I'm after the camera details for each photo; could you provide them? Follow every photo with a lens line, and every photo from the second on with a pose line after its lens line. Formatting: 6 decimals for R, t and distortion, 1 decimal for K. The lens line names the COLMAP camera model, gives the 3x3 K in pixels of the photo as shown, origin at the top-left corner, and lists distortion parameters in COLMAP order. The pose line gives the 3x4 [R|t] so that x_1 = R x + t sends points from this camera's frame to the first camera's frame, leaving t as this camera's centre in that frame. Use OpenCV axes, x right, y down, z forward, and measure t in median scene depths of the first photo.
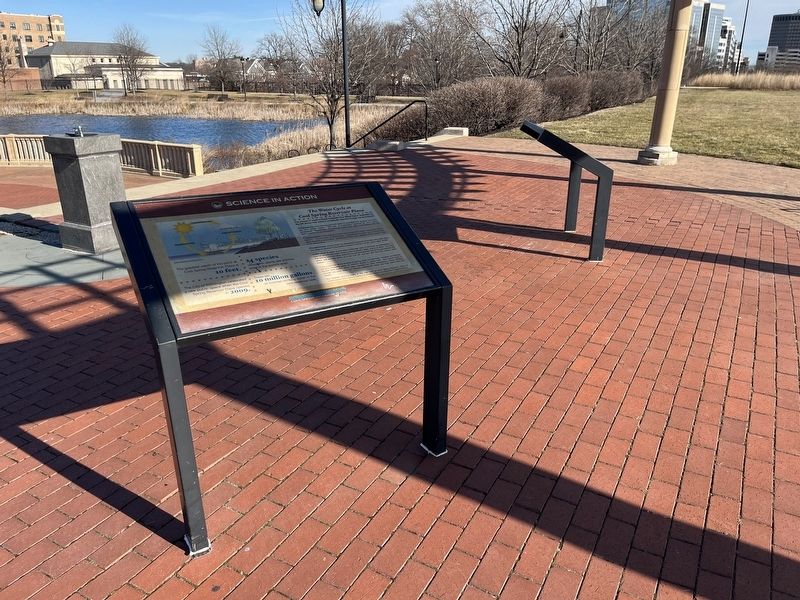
lens RADIAL K [[598.1, 0, 400.0], [0, 598.1, 300.0], [0, 0, 1]] dist [0.036714, -0.001270]
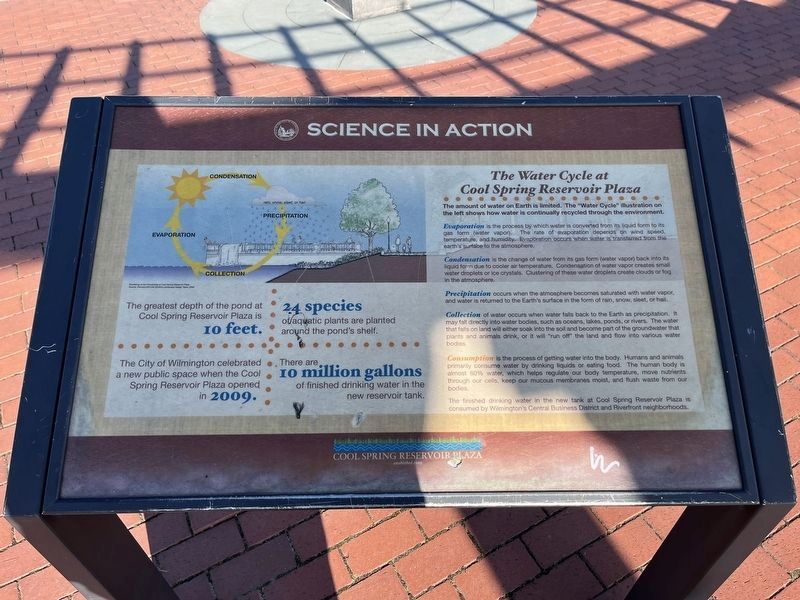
lens RADIAL K [[598.1, 0, 400.0], [0, 598.1, 300.0], [0, 0, 1]] dist [0.036714, -0.001270]
pose [[0.850004, 0.356743, -0.387593, -0.017304], [-0.173494, 0.884318, 0.433452, -0.250424], [0.497386, -0.301191, 0.813567, 0.635998]]
